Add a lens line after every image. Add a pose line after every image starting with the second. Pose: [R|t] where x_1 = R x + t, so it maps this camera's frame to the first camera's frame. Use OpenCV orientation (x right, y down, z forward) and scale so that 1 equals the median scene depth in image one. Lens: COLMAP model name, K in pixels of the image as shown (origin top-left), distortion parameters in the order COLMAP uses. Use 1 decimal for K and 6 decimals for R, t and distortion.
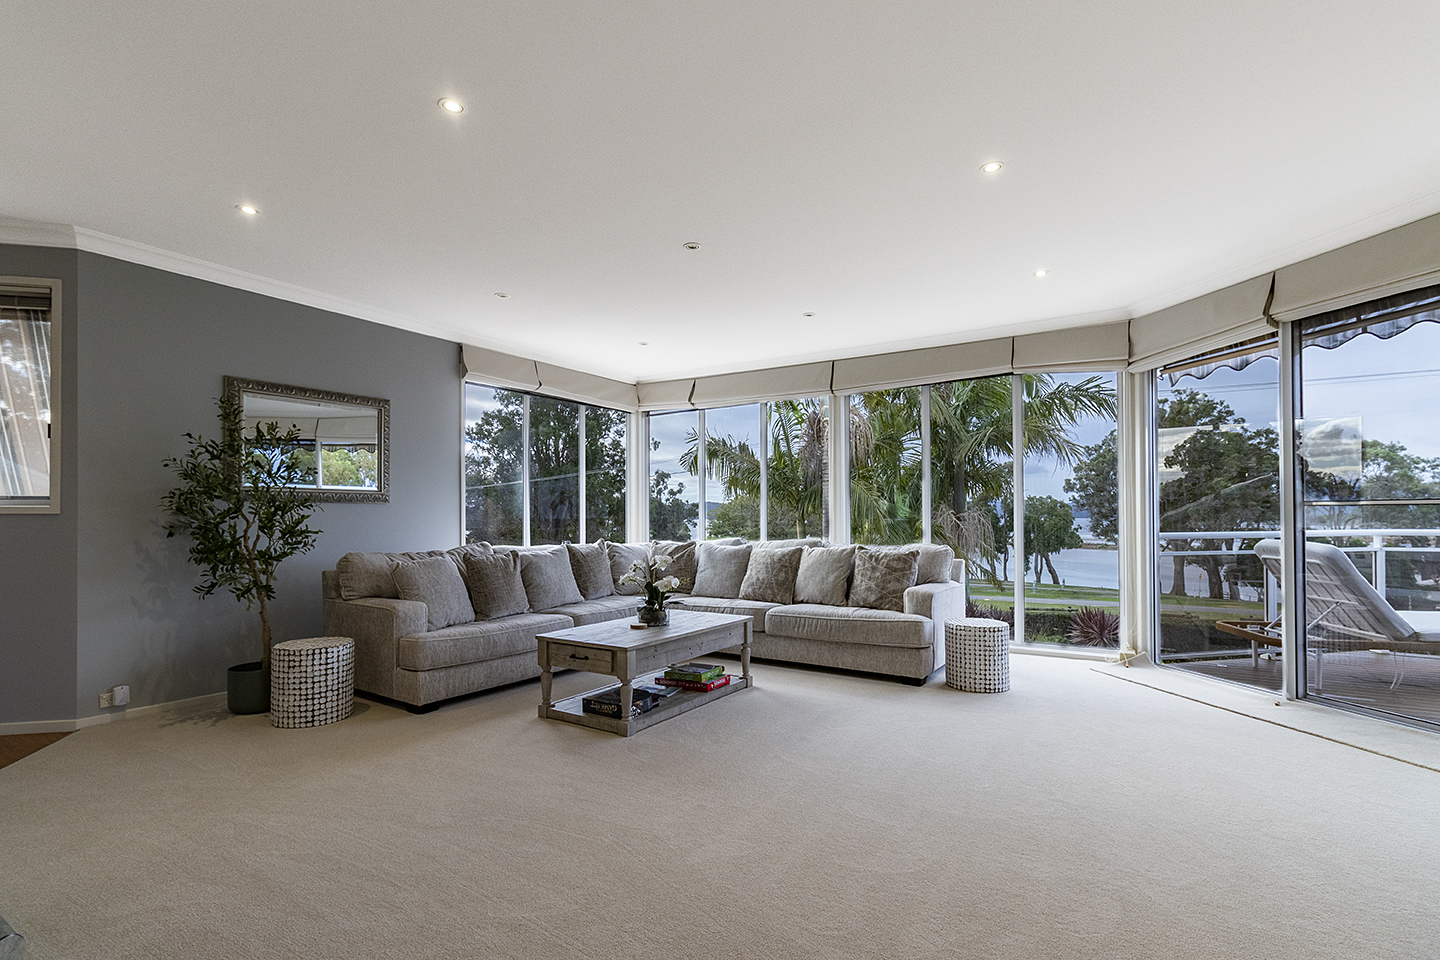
lens RADIAL K [[711.7, 0, 718.3], [0, 711.7, 514.9], [0, 0, 1]] dist [-0.000267, -0.000009]
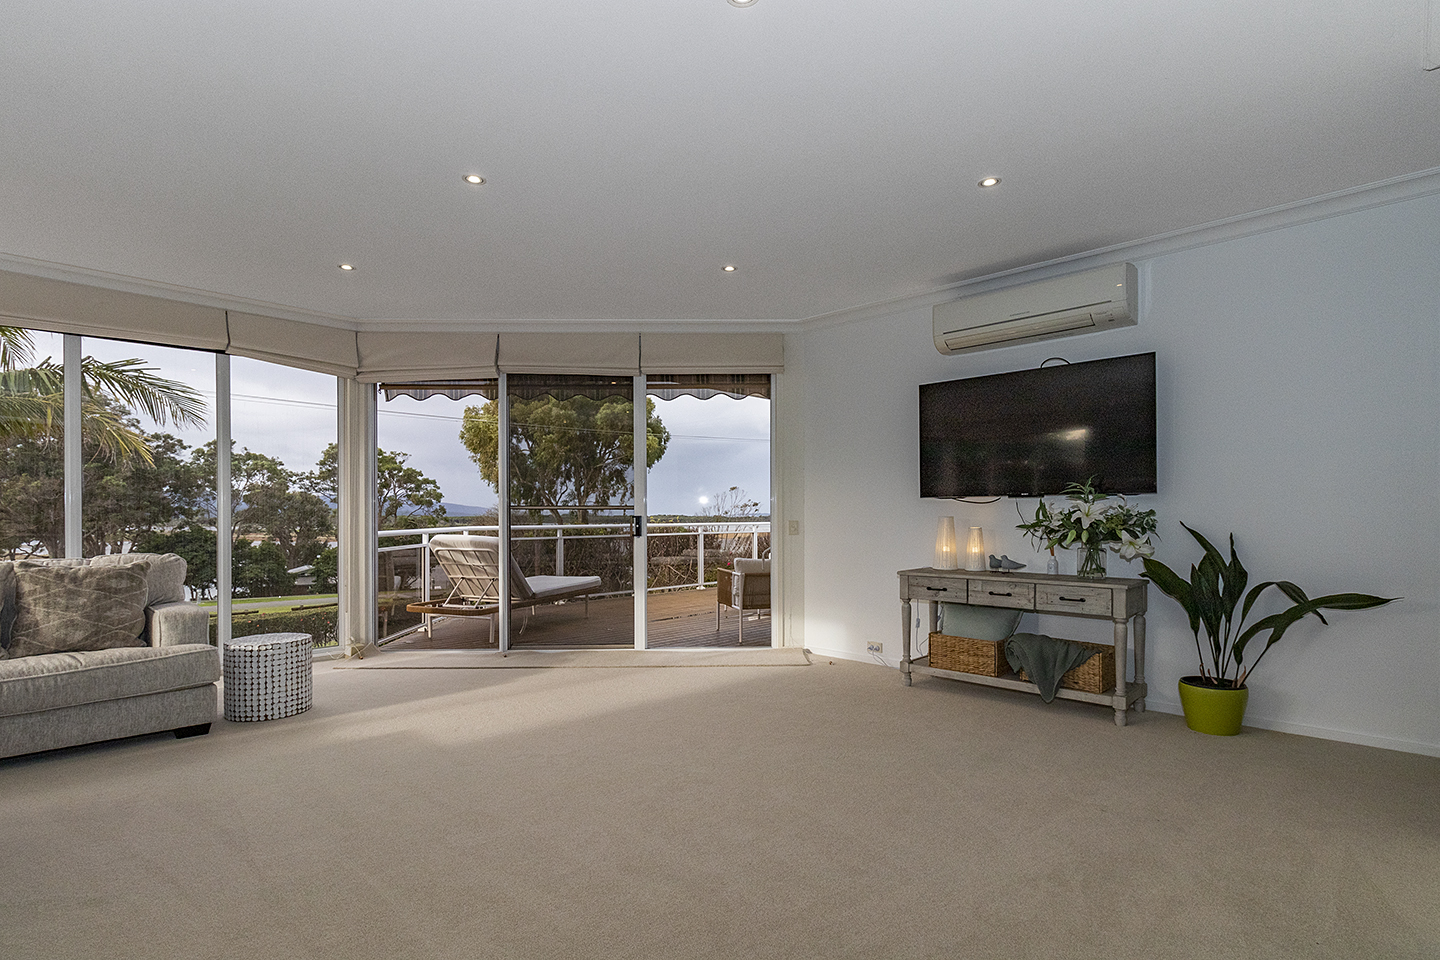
lens RADIAL K [[675.0, 0, 721.5], [0, 675.0, 511.1], [0, 0, 1]] dist [-0.000520, 0.000022]
pose [[0.209423, 0.008403, 0.977789, -0.317282], [0.000474, 0.999962, -0.008695, 0.002937], [-0.977825, 0.002284, 0.209411, 0.282375]]
